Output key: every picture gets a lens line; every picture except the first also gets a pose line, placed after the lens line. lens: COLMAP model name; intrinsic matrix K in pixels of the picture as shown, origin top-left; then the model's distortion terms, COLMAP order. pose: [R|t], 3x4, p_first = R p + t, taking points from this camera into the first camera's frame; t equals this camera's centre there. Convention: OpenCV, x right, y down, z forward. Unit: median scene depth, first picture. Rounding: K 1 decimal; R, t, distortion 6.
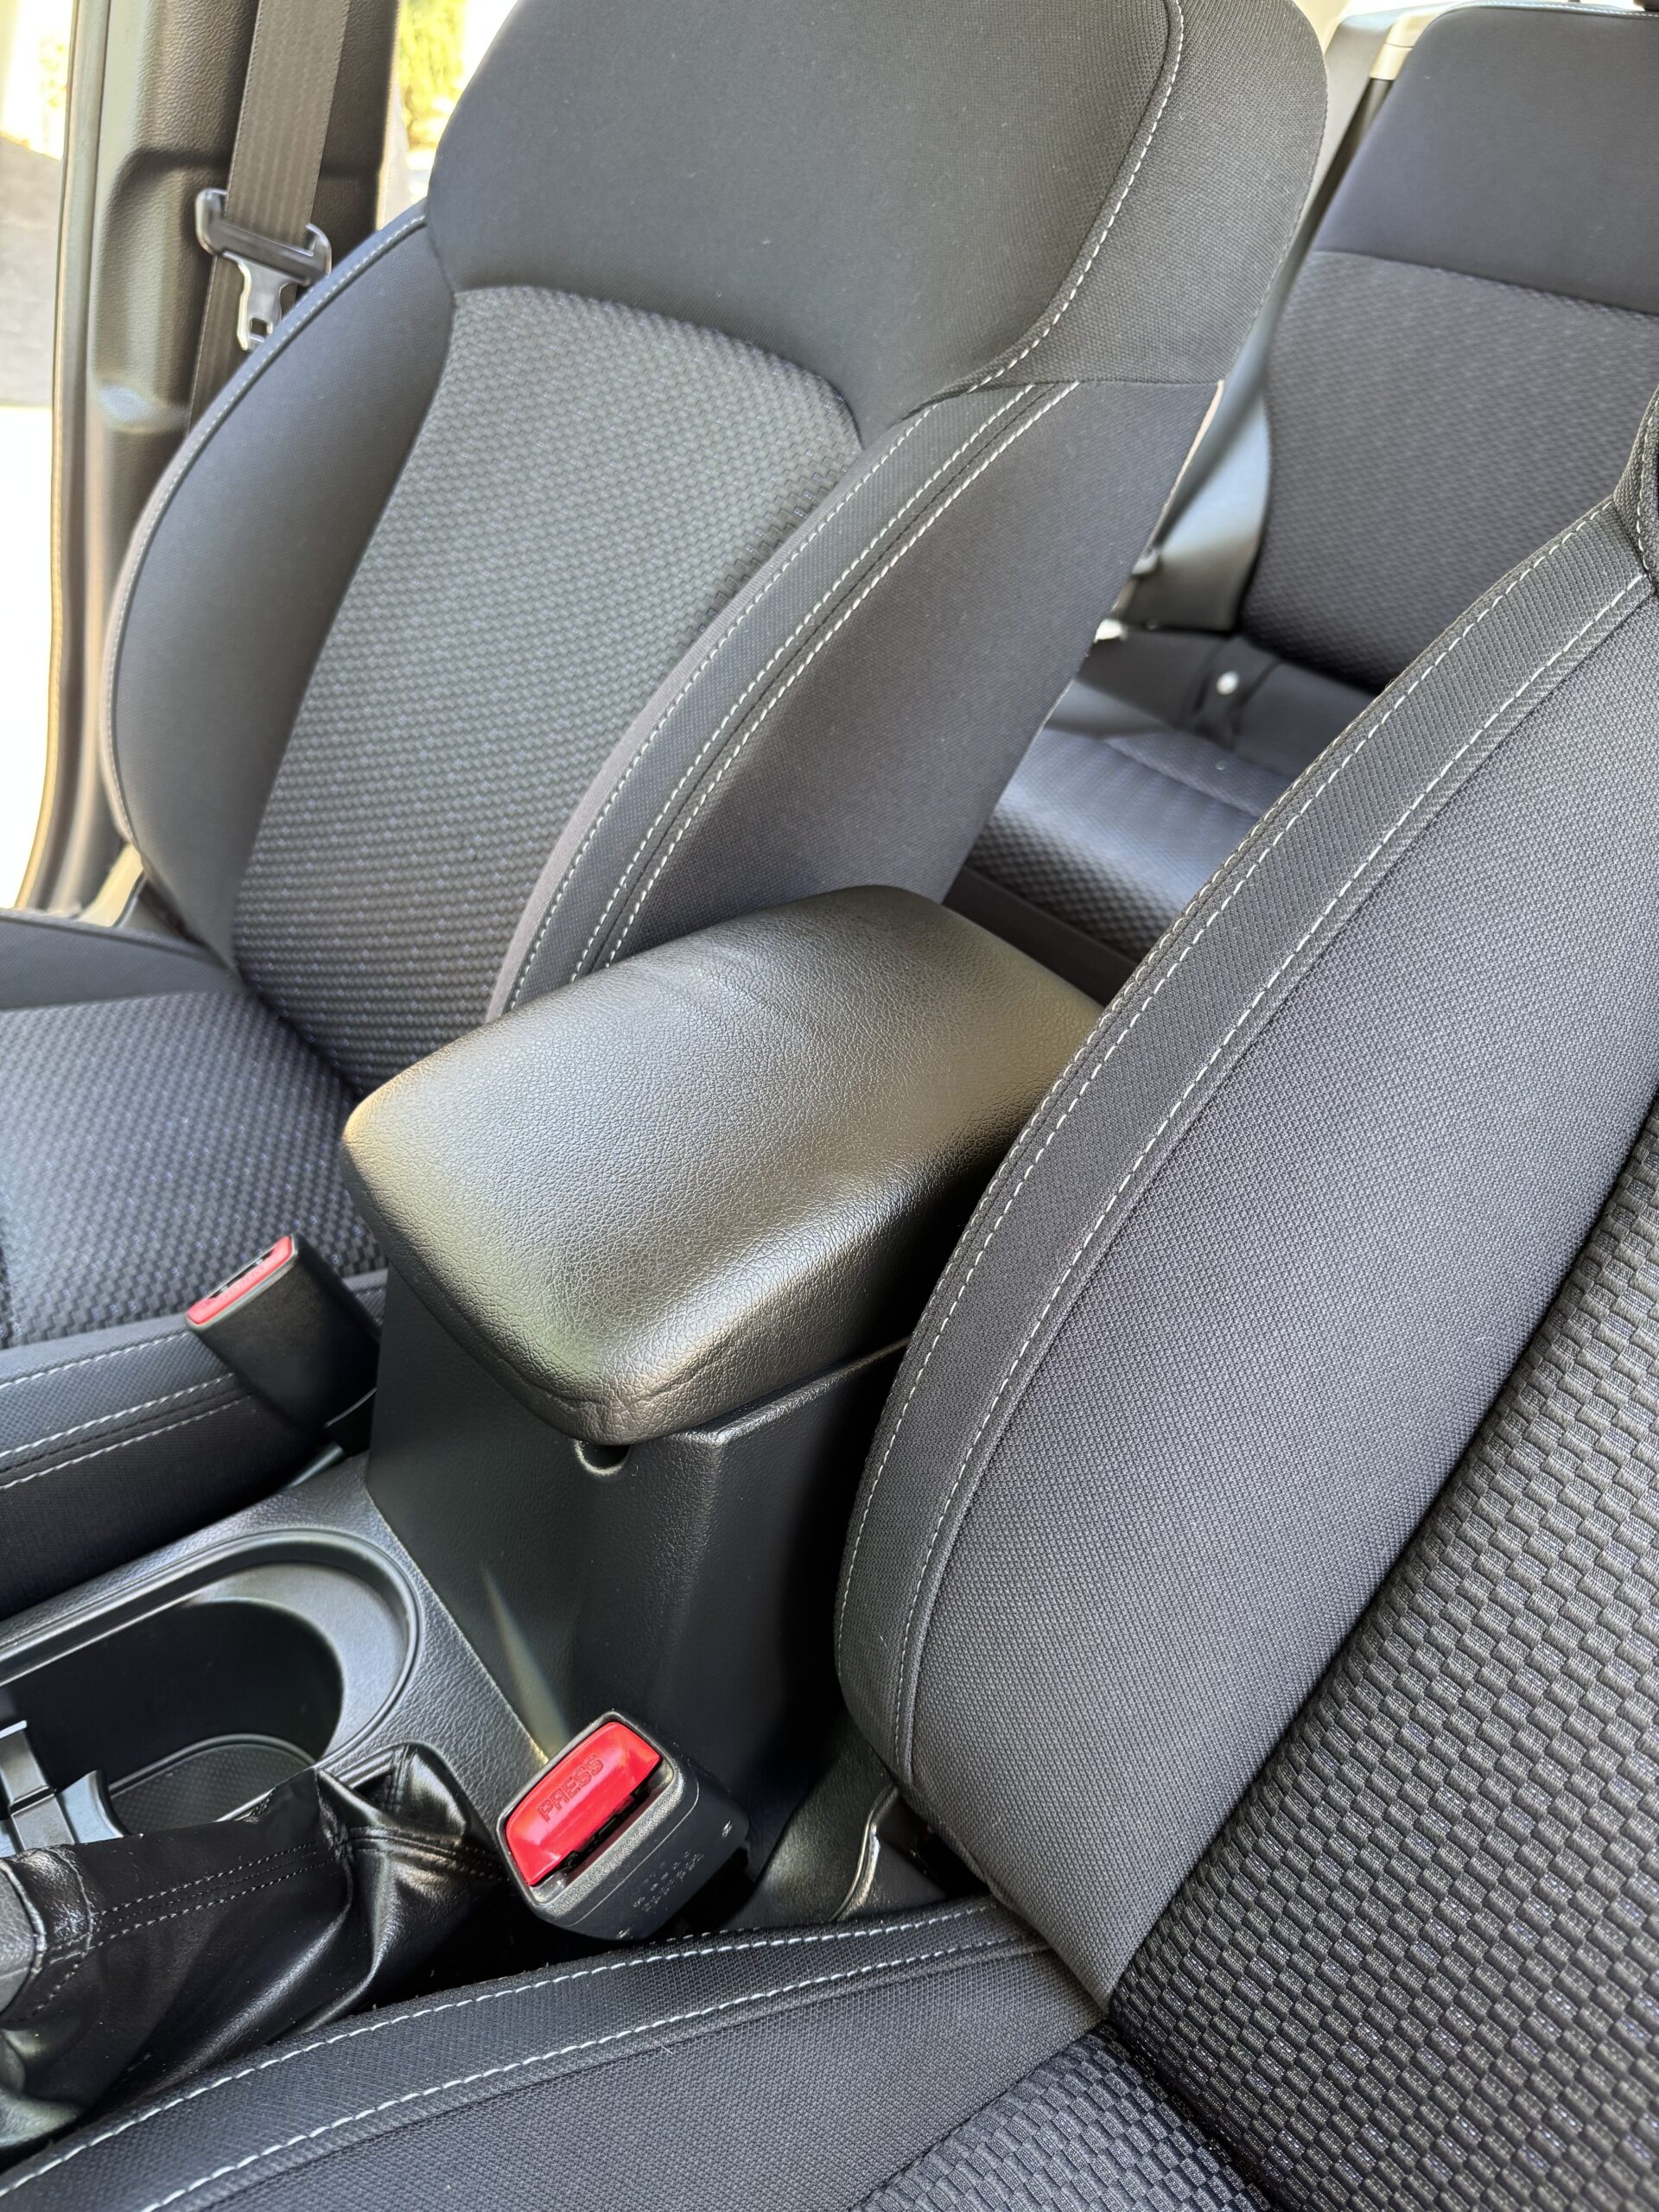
lens RADIAL K [[1546.2, 0, 913.2], [0, 1546.2, 1105.0], [0, 0, 1]] dist [-0.026909, -0.000826]
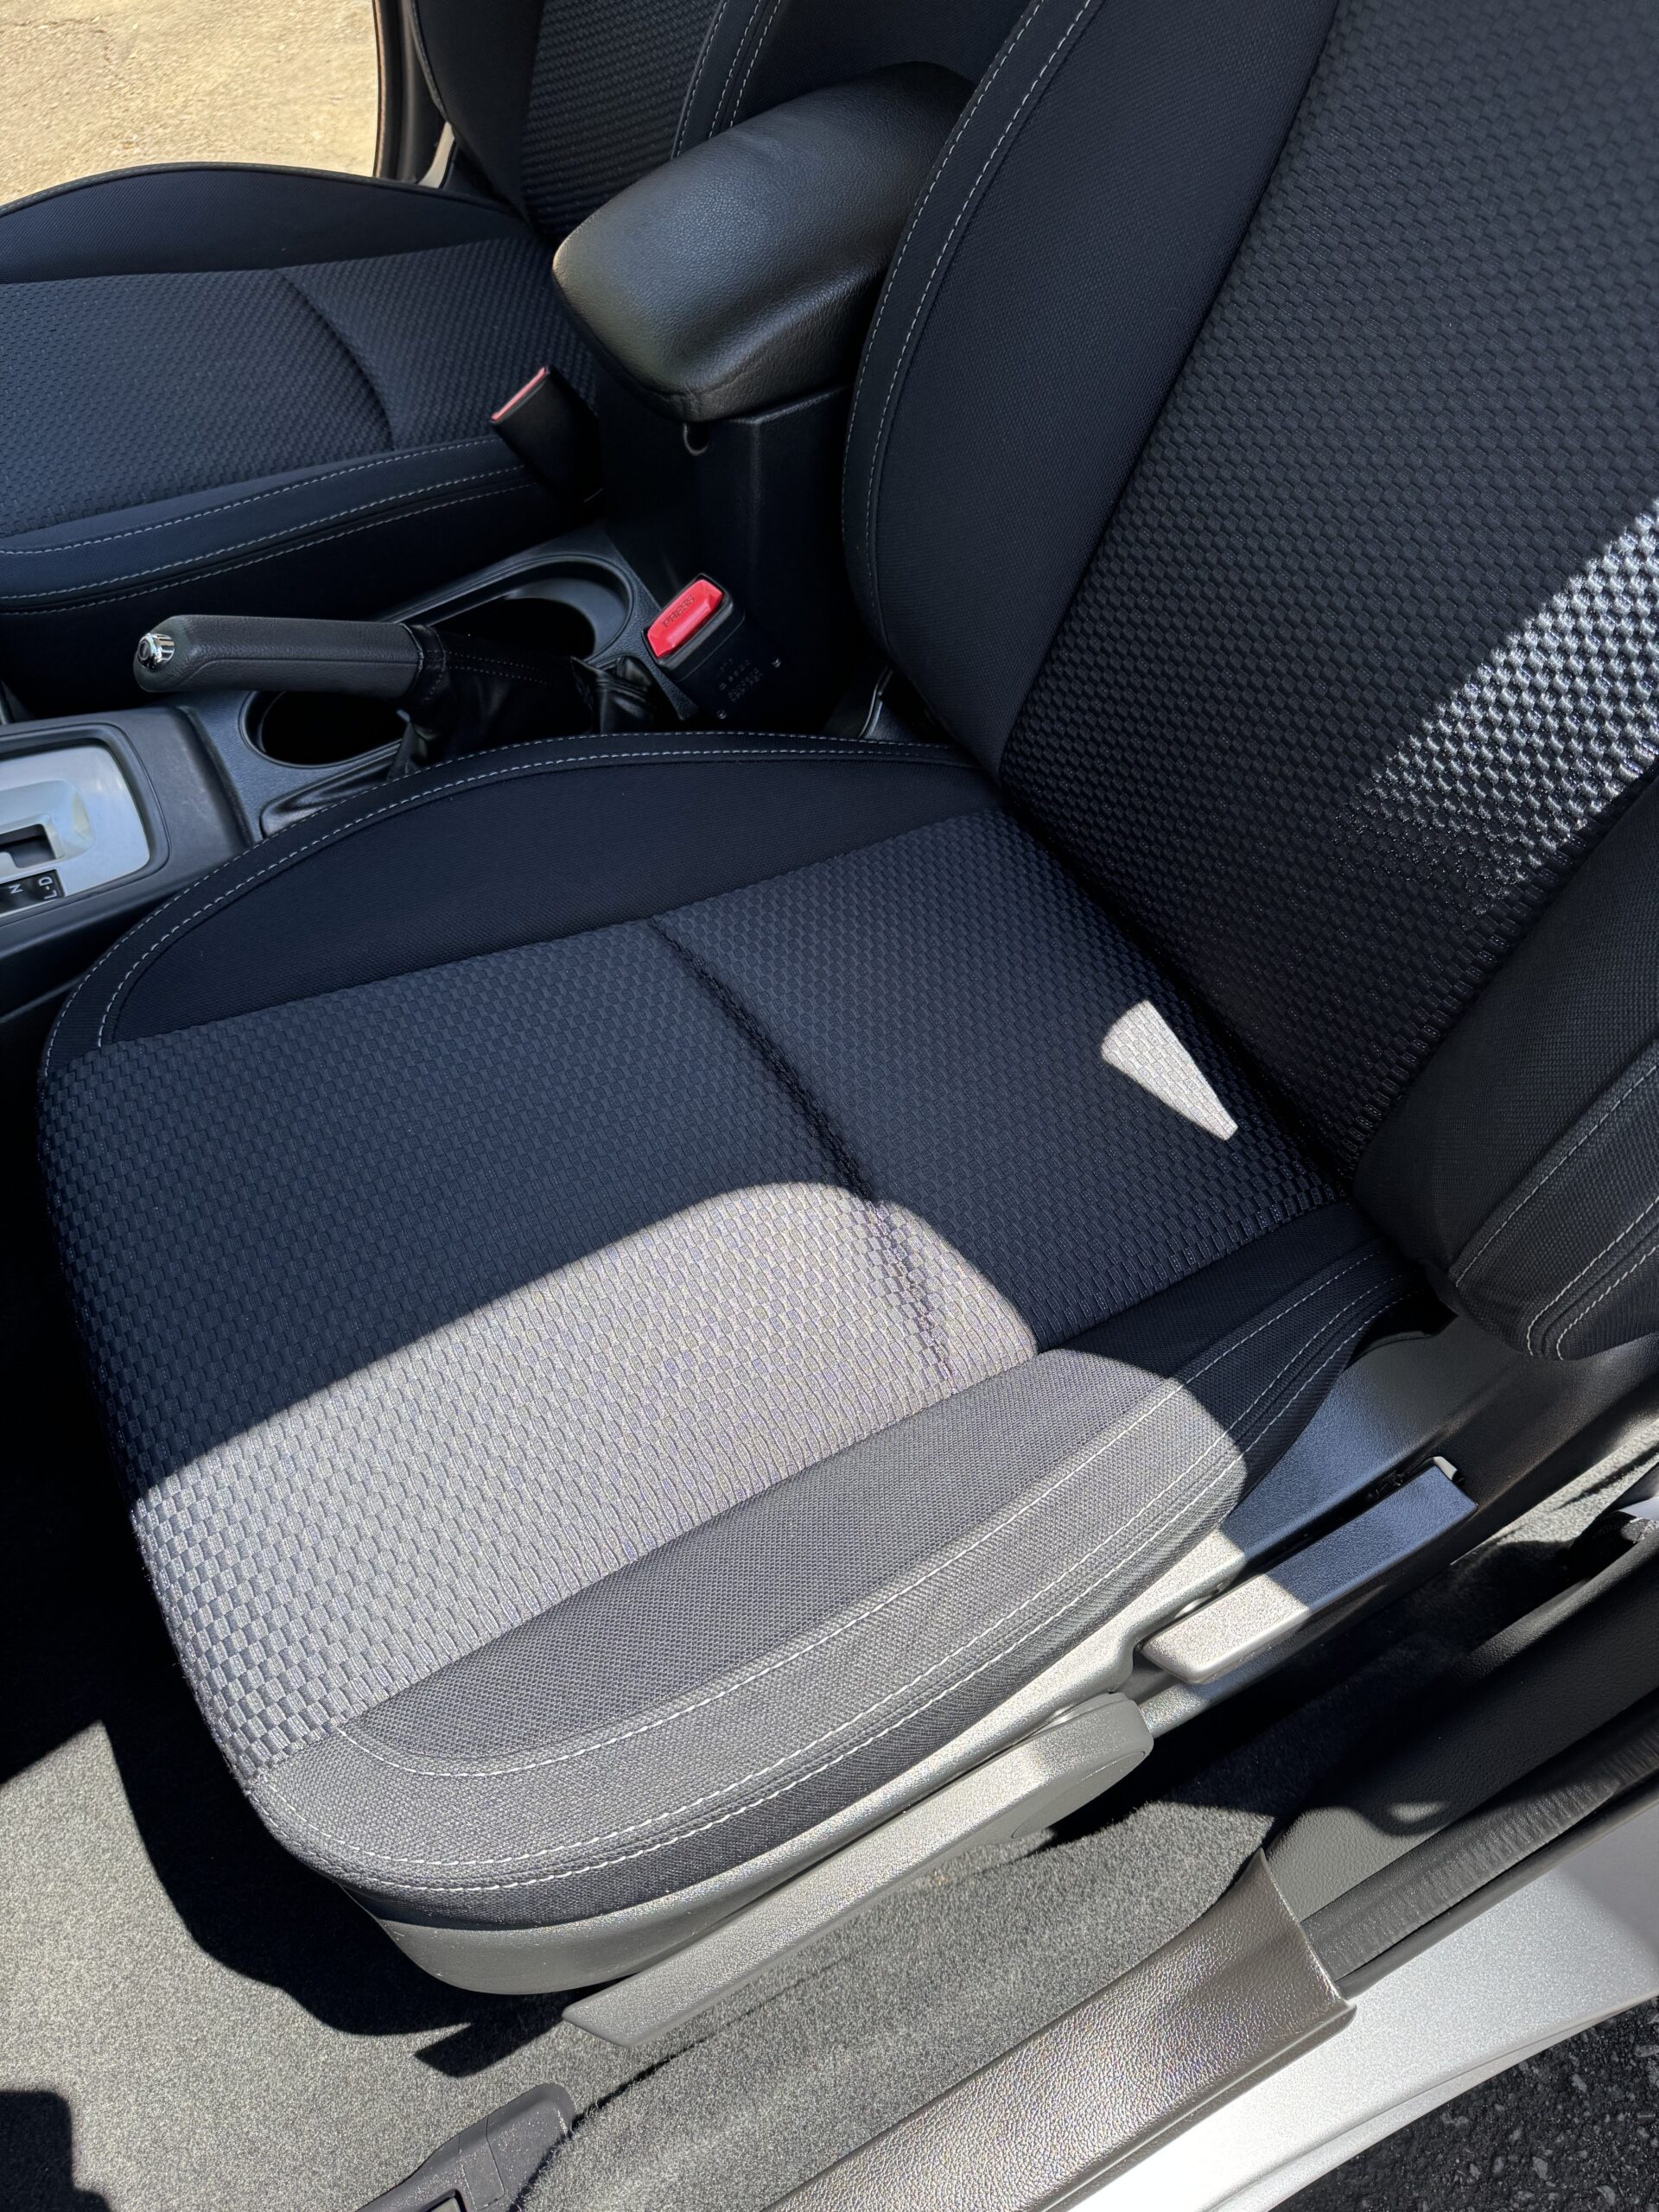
lens RADIAL K [[1546.2, 0, 913.2], [0, 1546.2, 1105.0], [0, 0, 1]] dist [-0.026909, -0.000826]
pose [[0.968002, 0.061671, -0.243247, 0.387680], [0.035999, 0.925178, 0.377823, 0.215606], [0.248348, -0.374490, 0.893354, -0.580953]]
